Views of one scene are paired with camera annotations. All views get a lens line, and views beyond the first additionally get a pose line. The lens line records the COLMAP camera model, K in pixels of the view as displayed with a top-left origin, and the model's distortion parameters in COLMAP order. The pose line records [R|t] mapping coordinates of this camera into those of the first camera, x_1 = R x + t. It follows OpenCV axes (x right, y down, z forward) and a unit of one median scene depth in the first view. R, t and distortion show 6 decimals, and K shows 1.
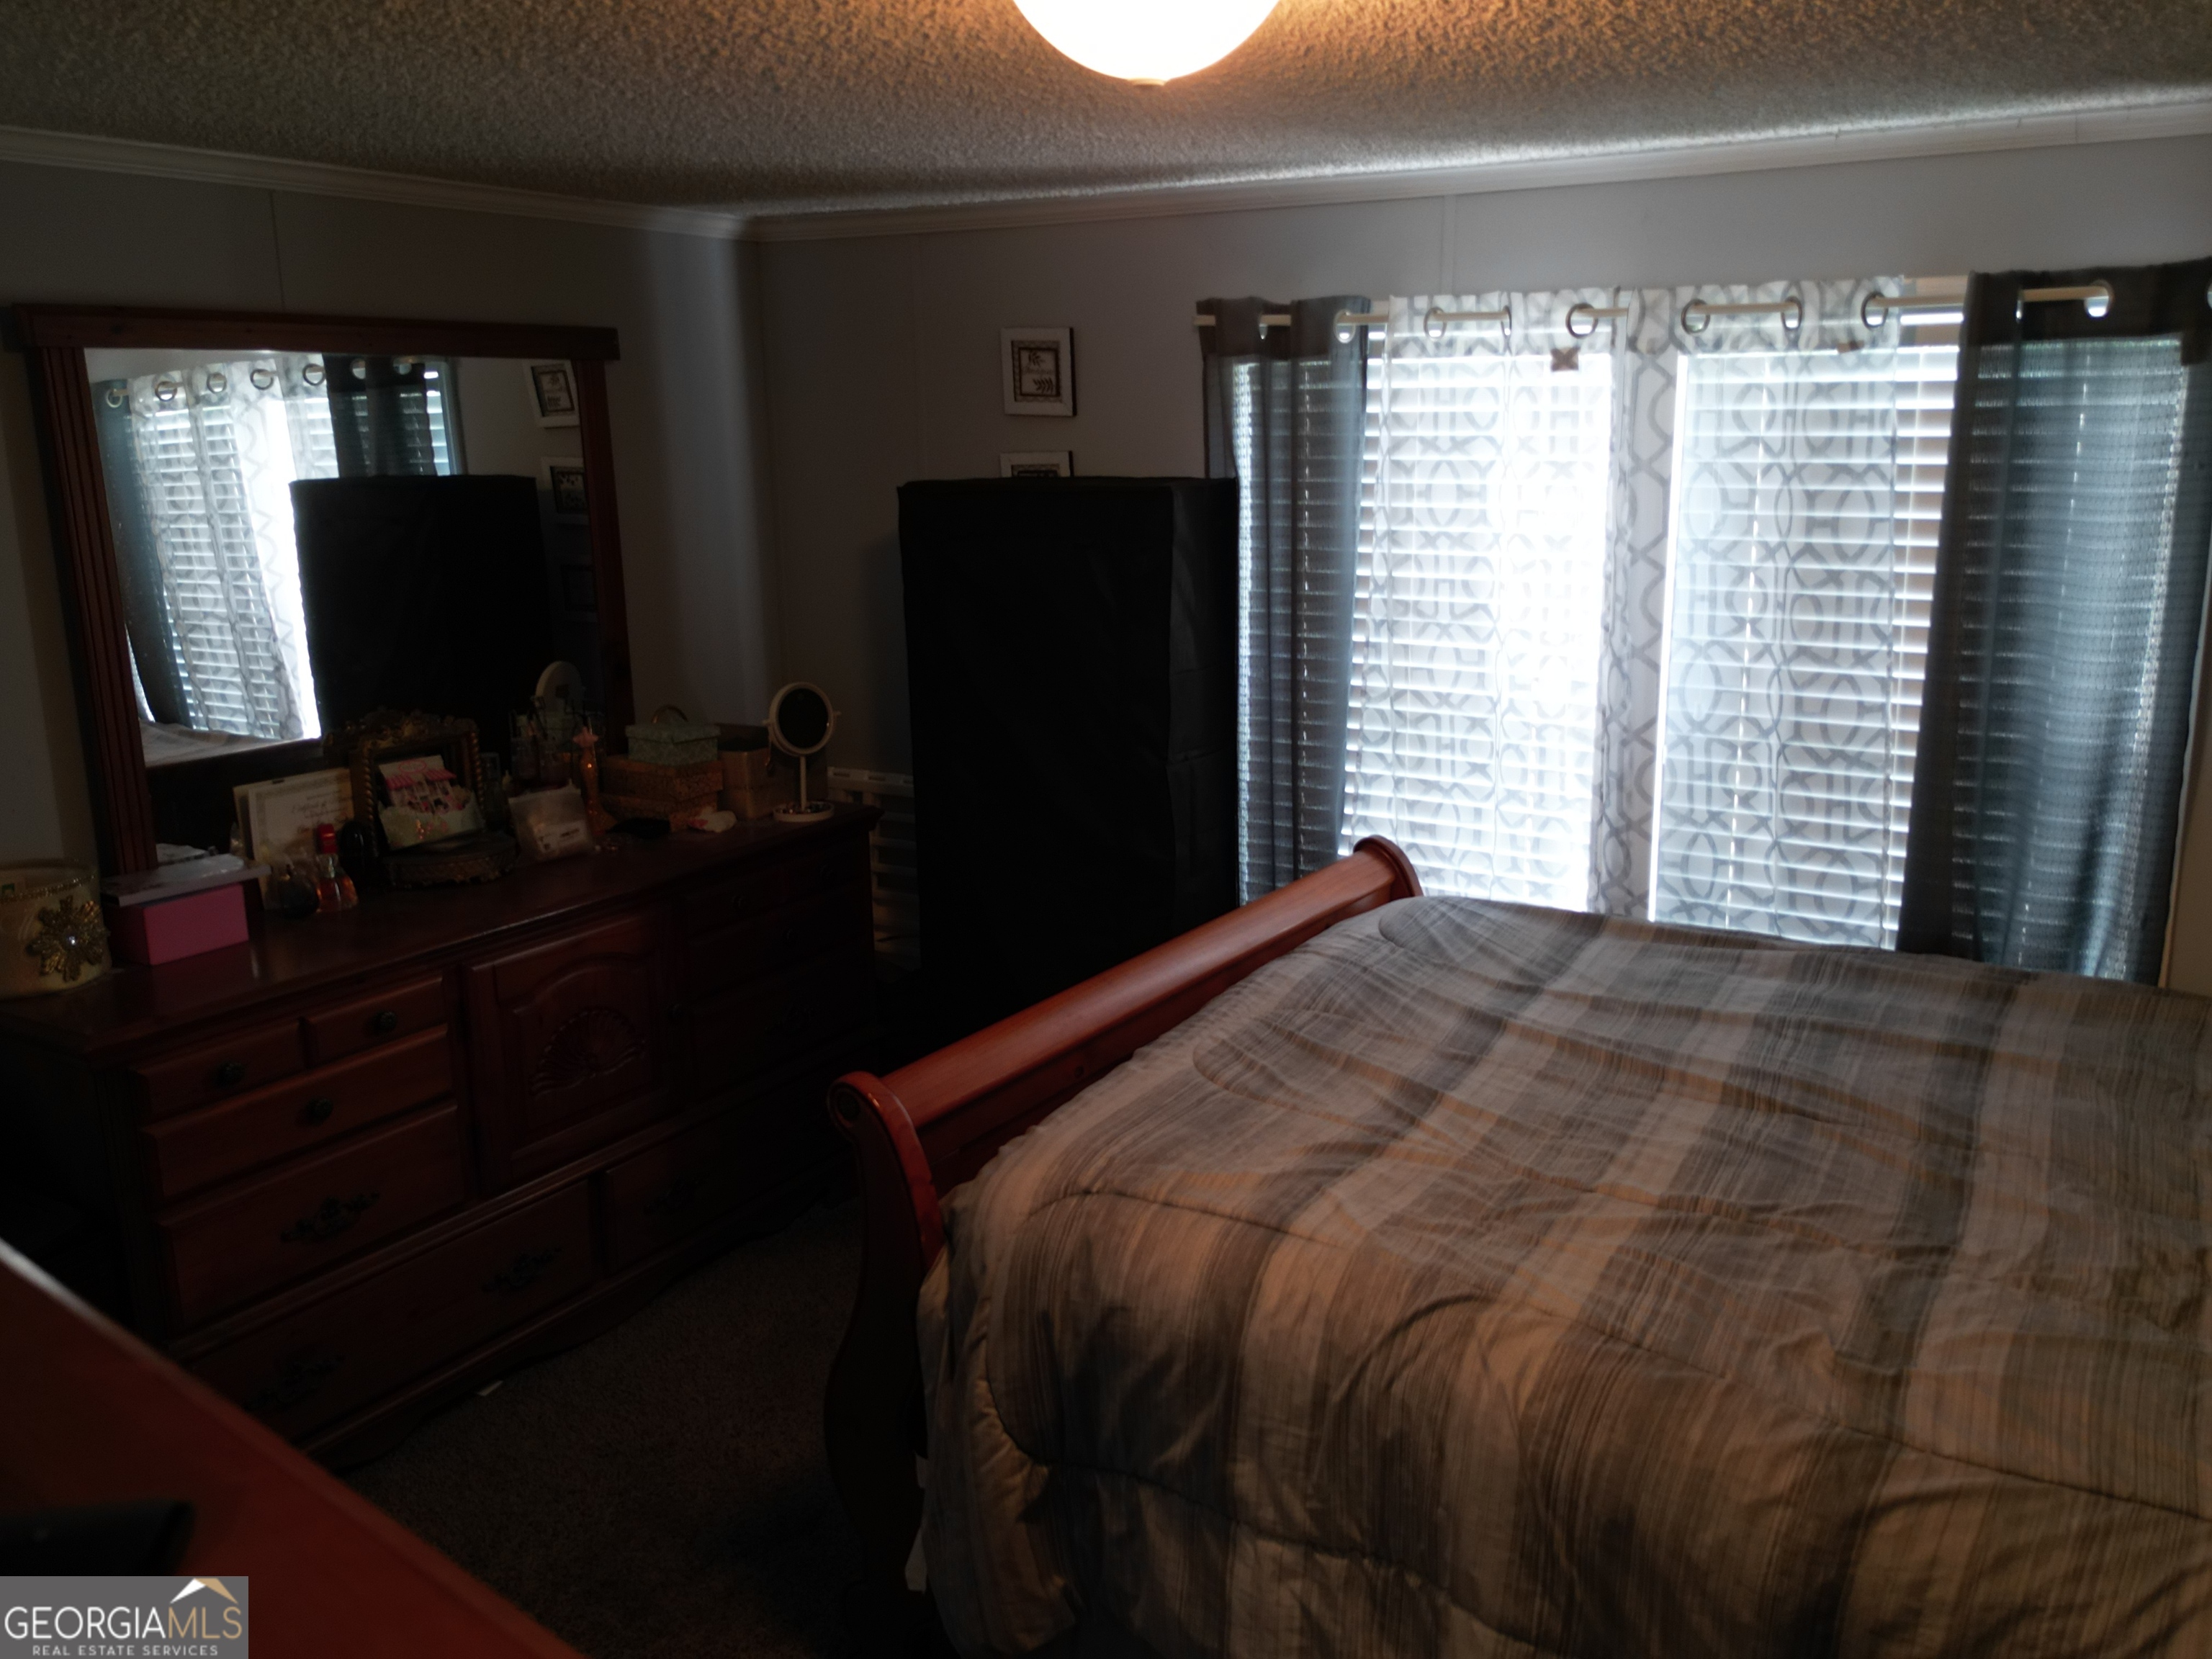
lens RADIAL K [[1716.5, 0, 1106.0], [0, 1716.5, 829.5], [0, 0, 1]] dist [-0.066958, -0.003465]
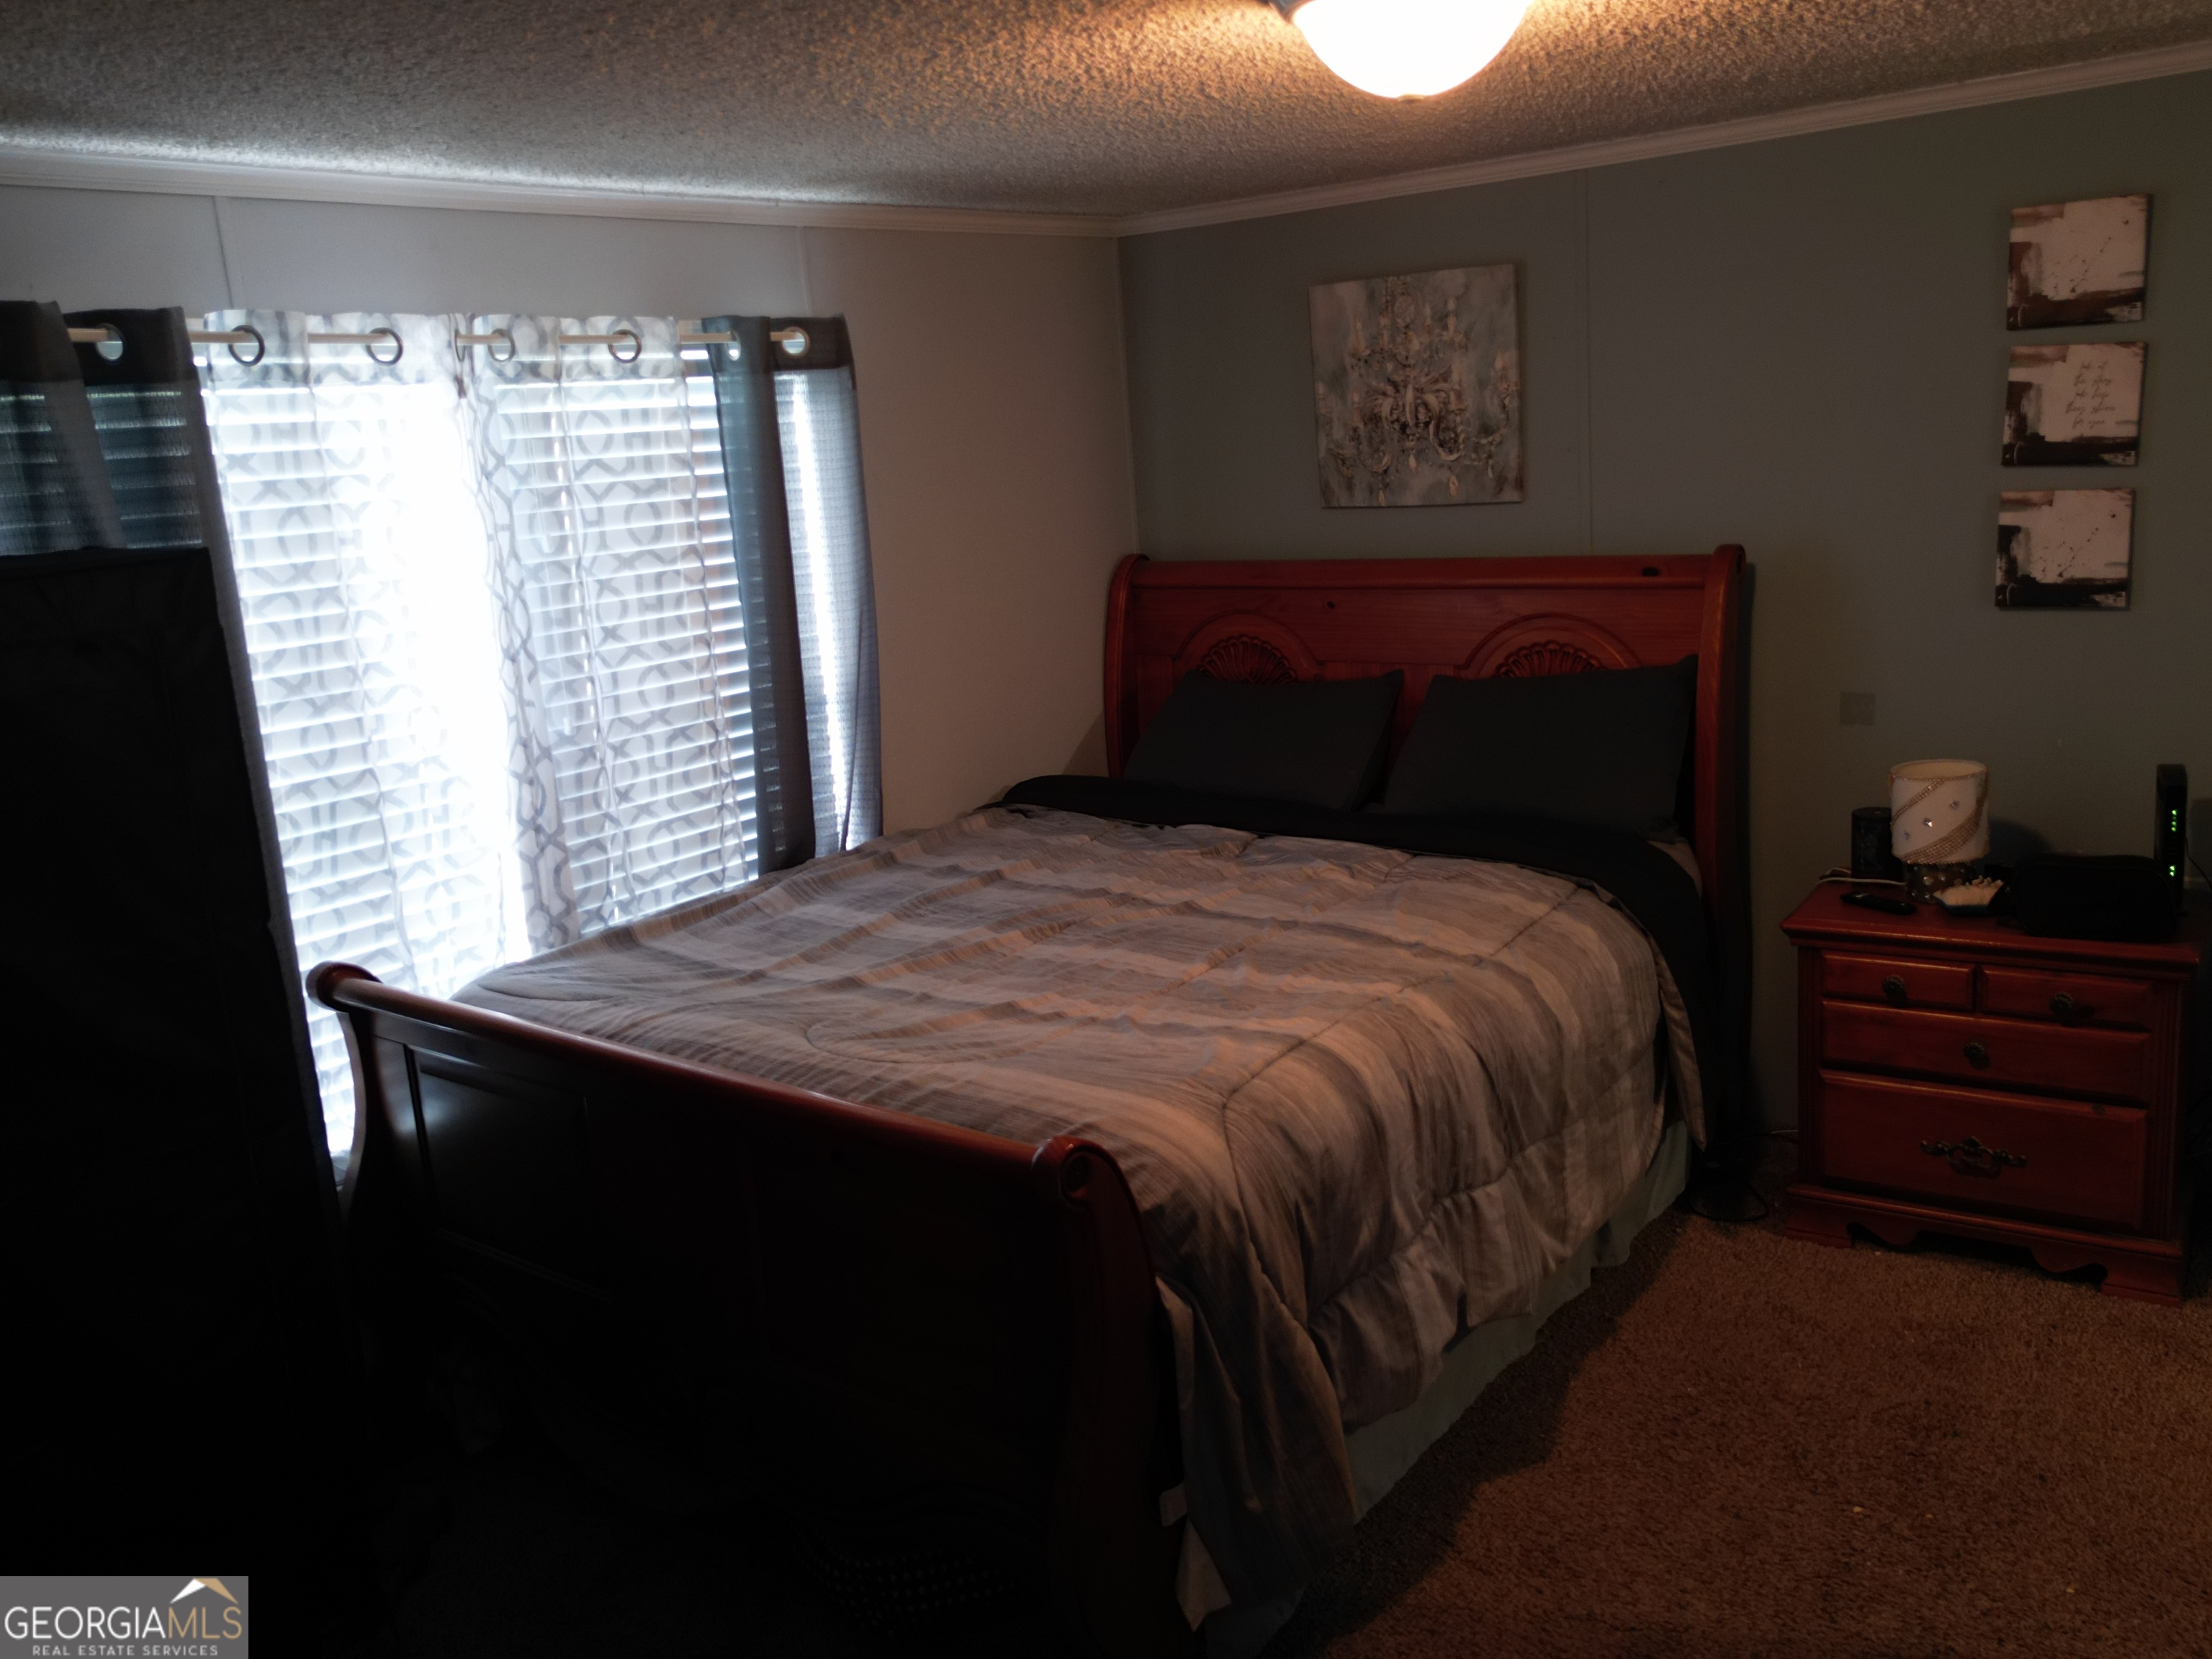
lens RADIAL K [[1790.2, 0, 1106.0], [0, 1790.2, 829.5], [0, 0, 1]] dist [0.009980, 0.001382]
pose [[0.068489, -0.214567, 0.974305, -0.786943], [0.284953, 0.940122, 0.187008, -0.134220], [-0.956092, 0.264823, 0.125530, 0.622856]]
